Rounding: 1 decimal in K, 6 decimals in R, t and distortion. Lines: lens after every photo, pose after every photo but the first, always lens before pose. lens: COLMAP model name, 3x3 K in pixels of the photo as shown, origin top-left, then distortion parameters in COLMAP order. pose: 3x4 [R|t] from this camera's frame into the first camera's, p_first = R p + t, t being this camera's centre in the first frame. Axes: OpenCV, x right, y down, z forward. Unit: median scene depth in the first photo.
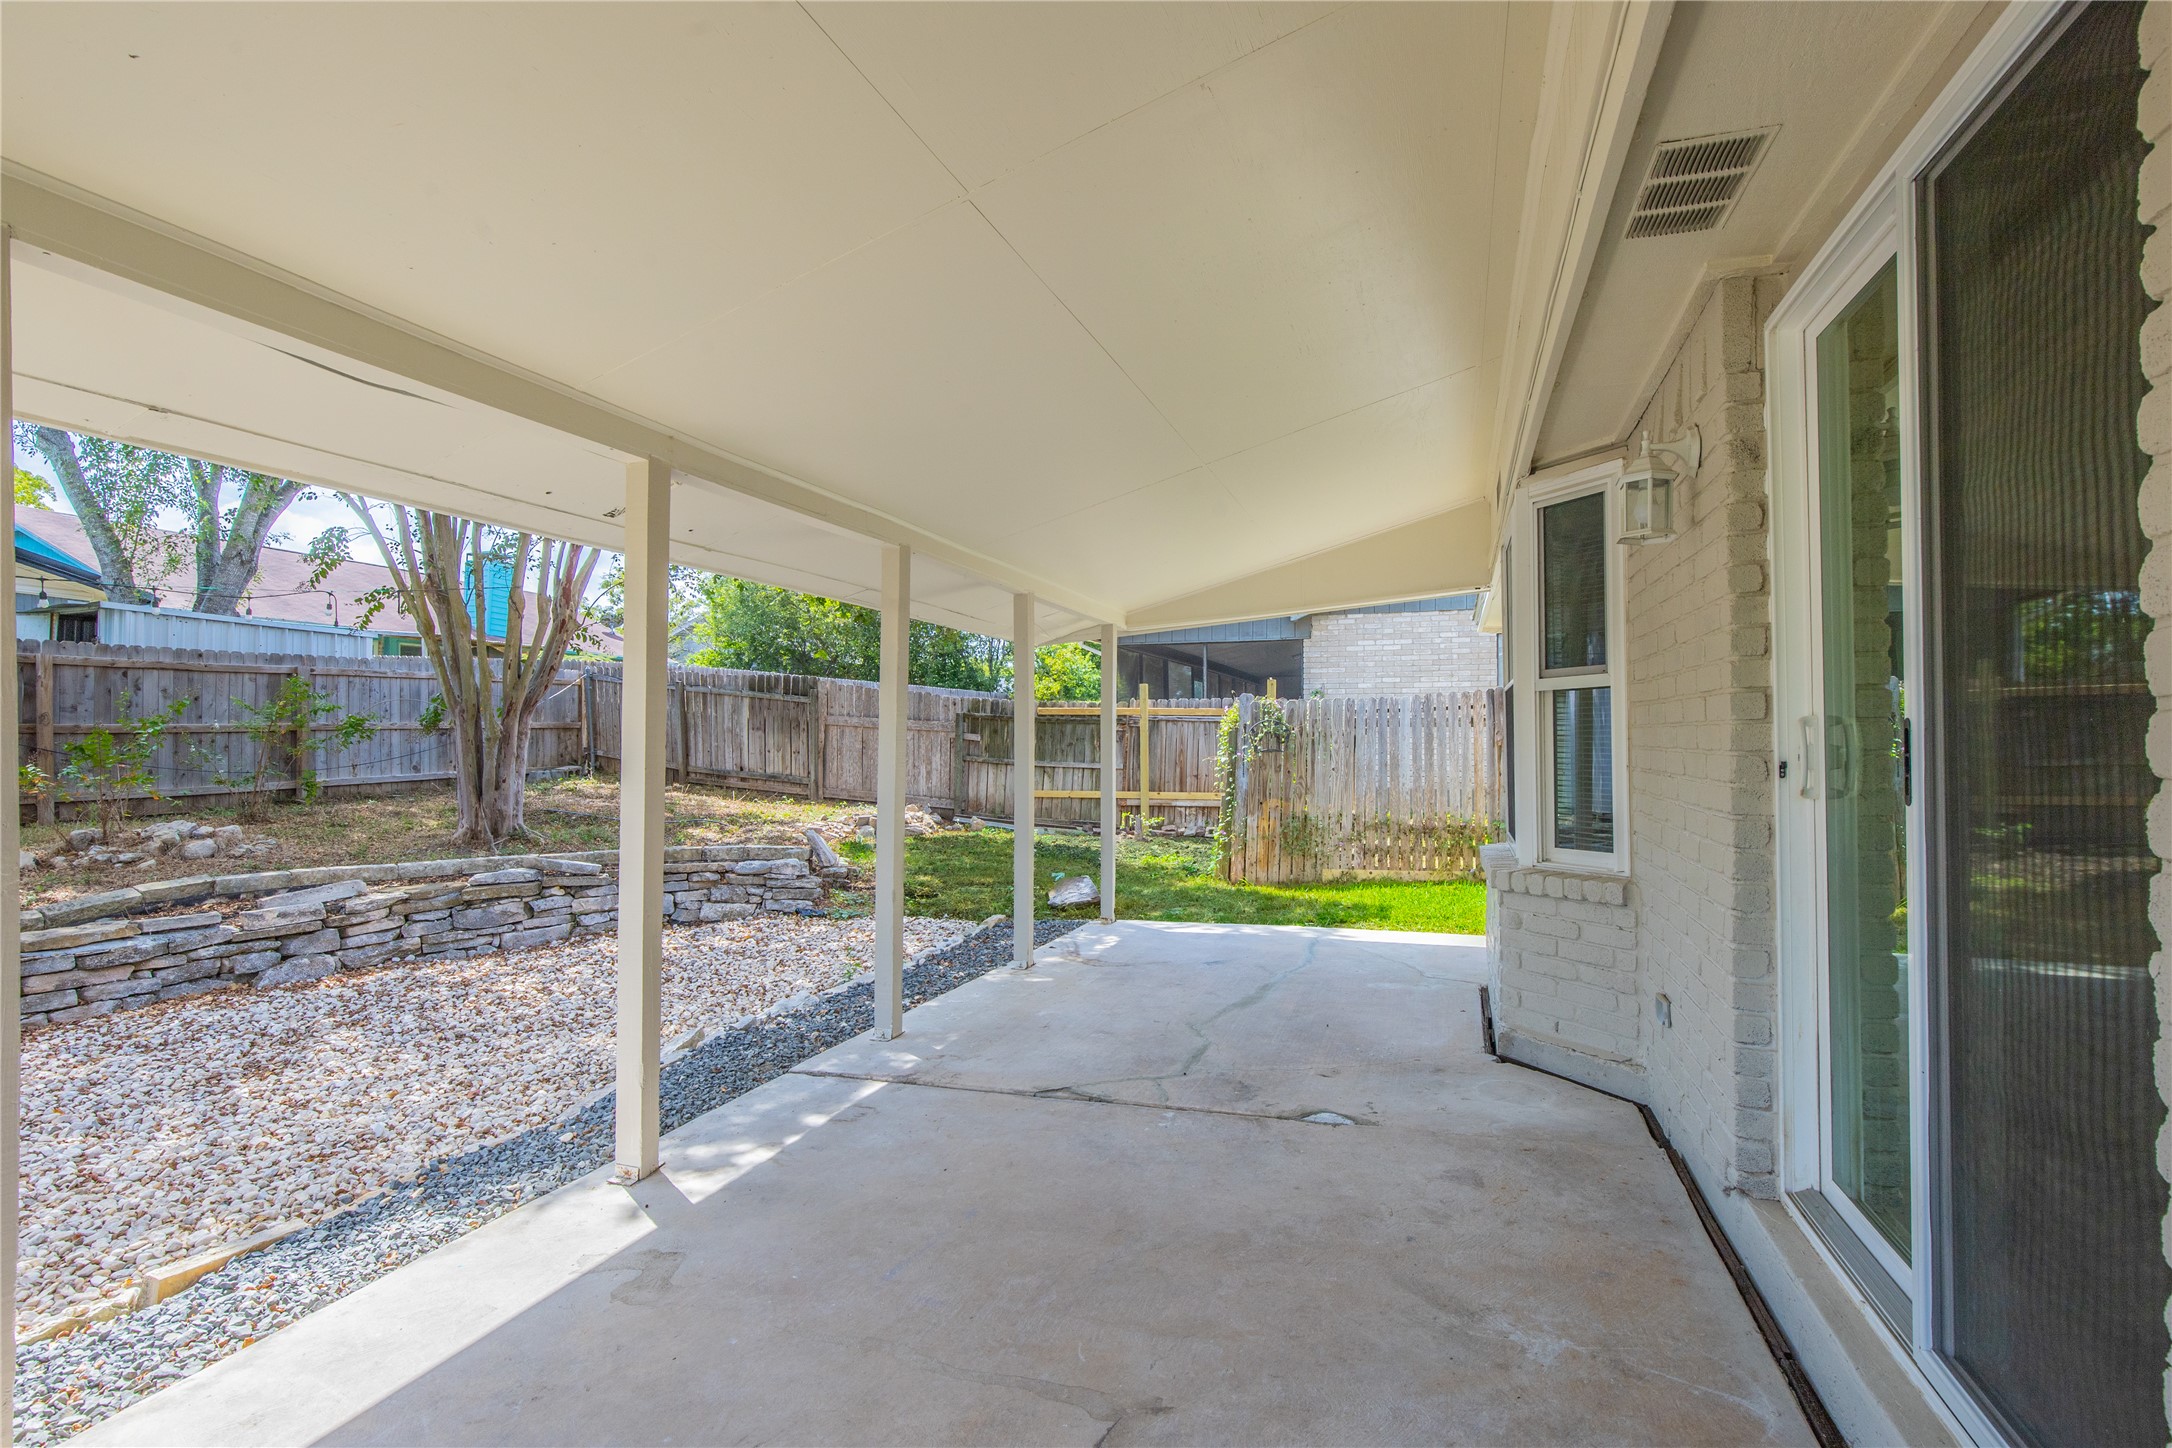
lens RADIAL K [[1032.9, 0, 1092.8], [0, 1032.9, 746.7], [0, 0, 1]] dist [-0.003267, -0.000582]
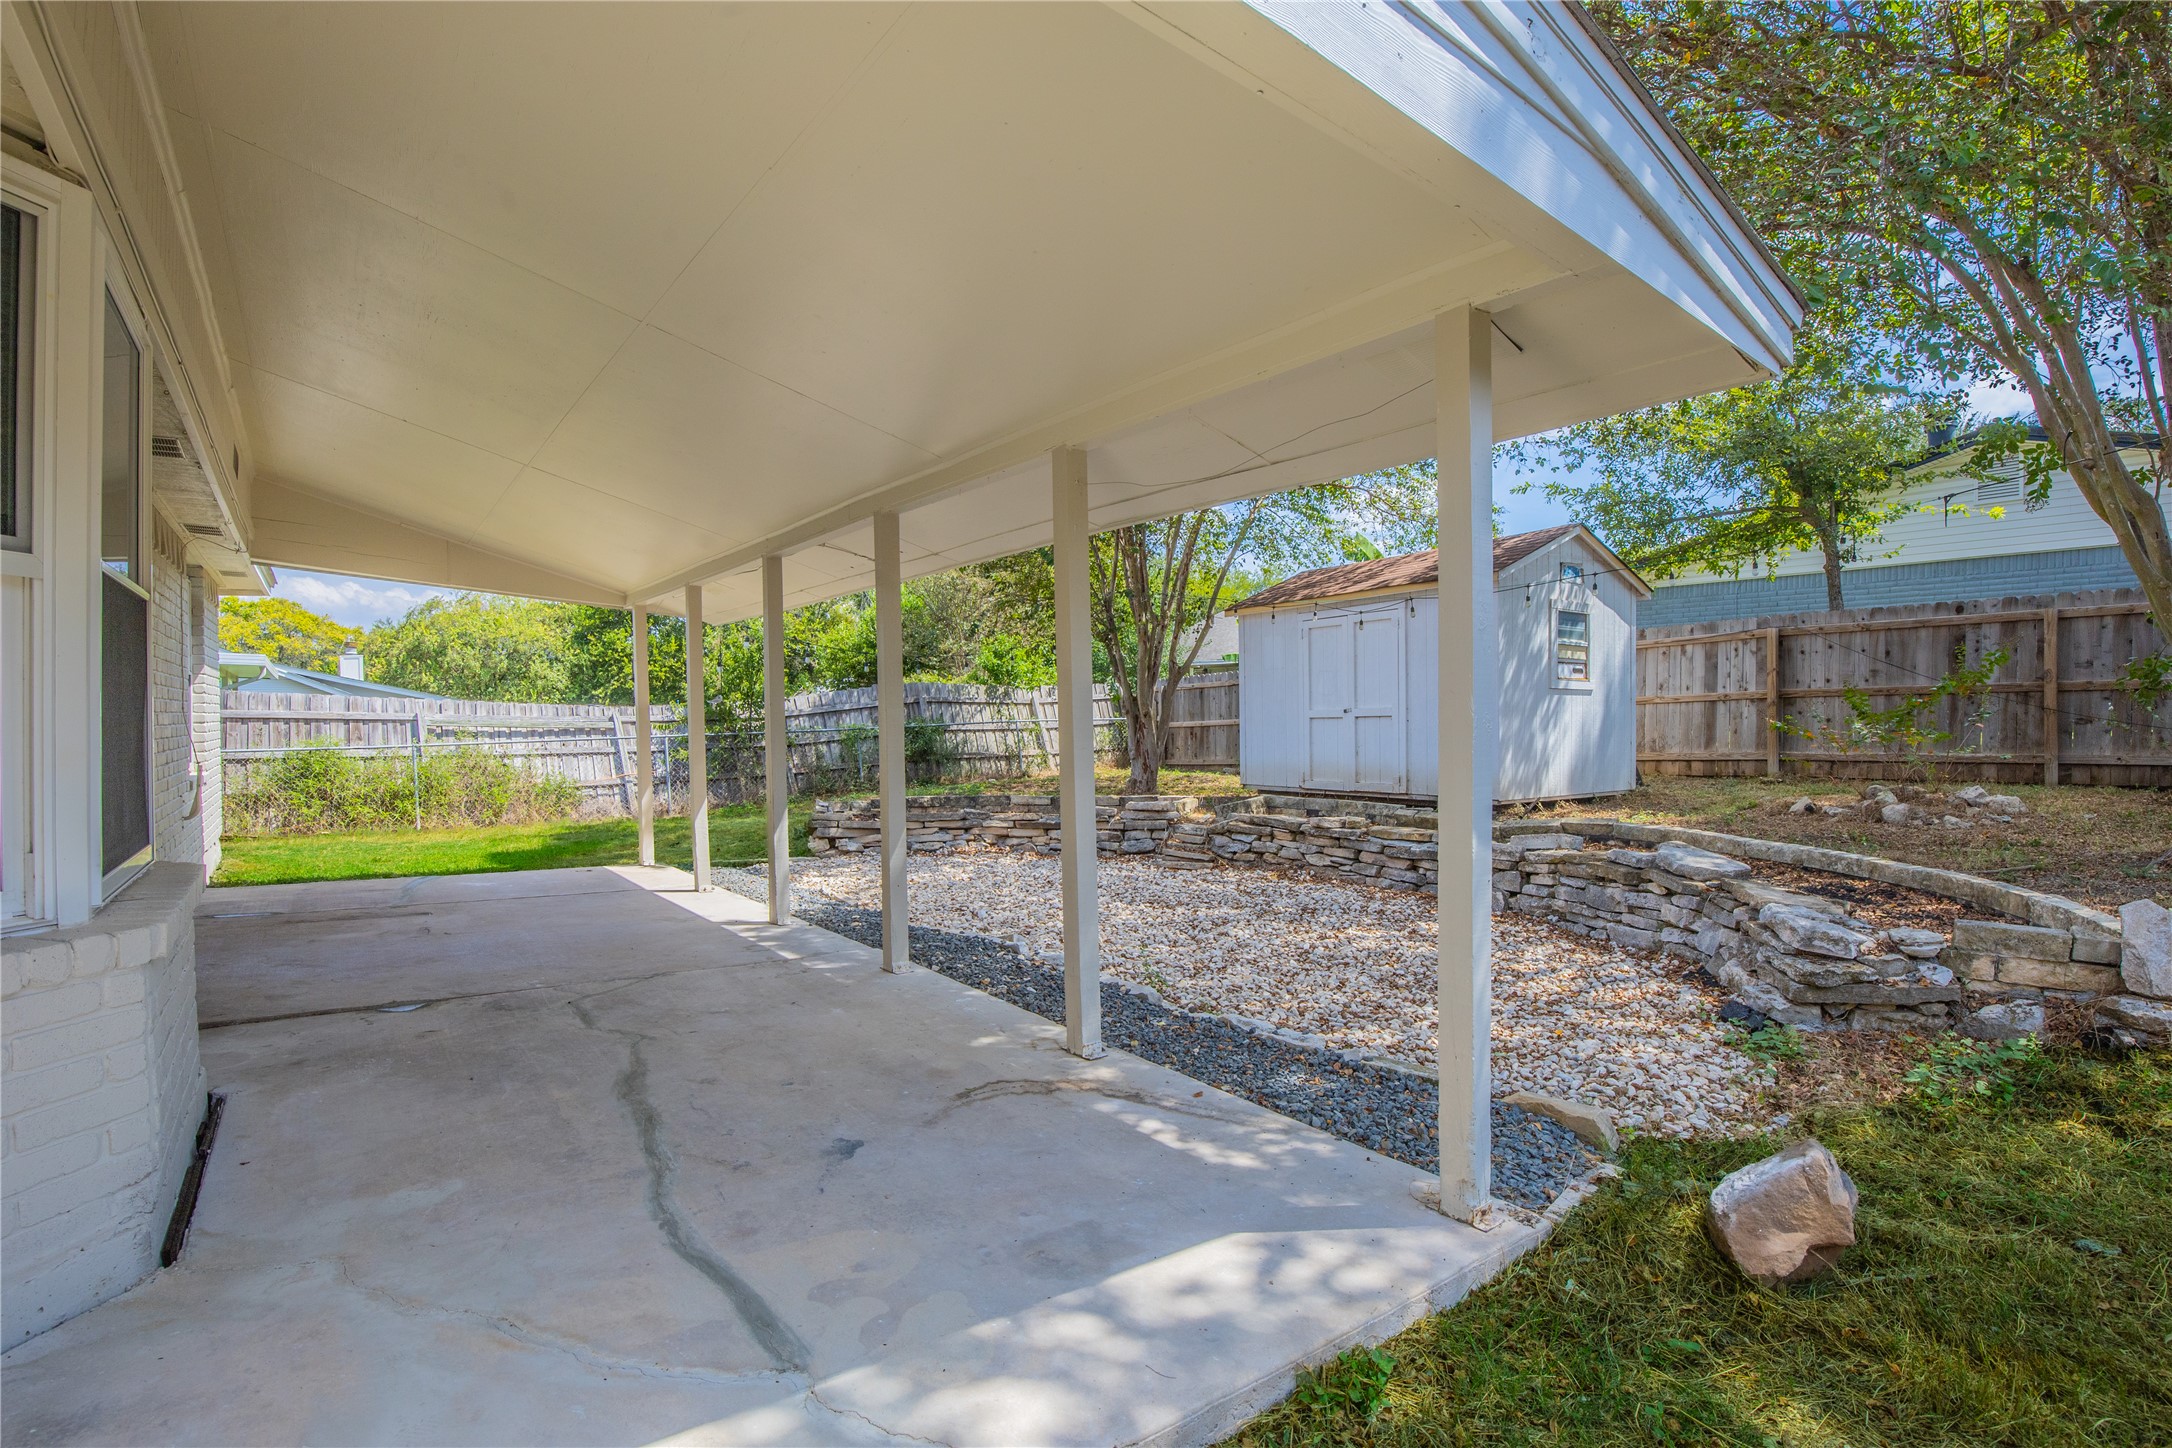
lens RADIAL K [[1008.6, 0, 1086.0], [0, 1008.6, 724.0], [0, 0, 1]] dist [-0.030371, 0.000178]
pose [[-0.552318, 0.009830, -0.833576, 0.576292], [0.004474, 0.999951, 0.008827, 0.012716], [0.833622, 0.001146, -0.552335, 1.765735]]
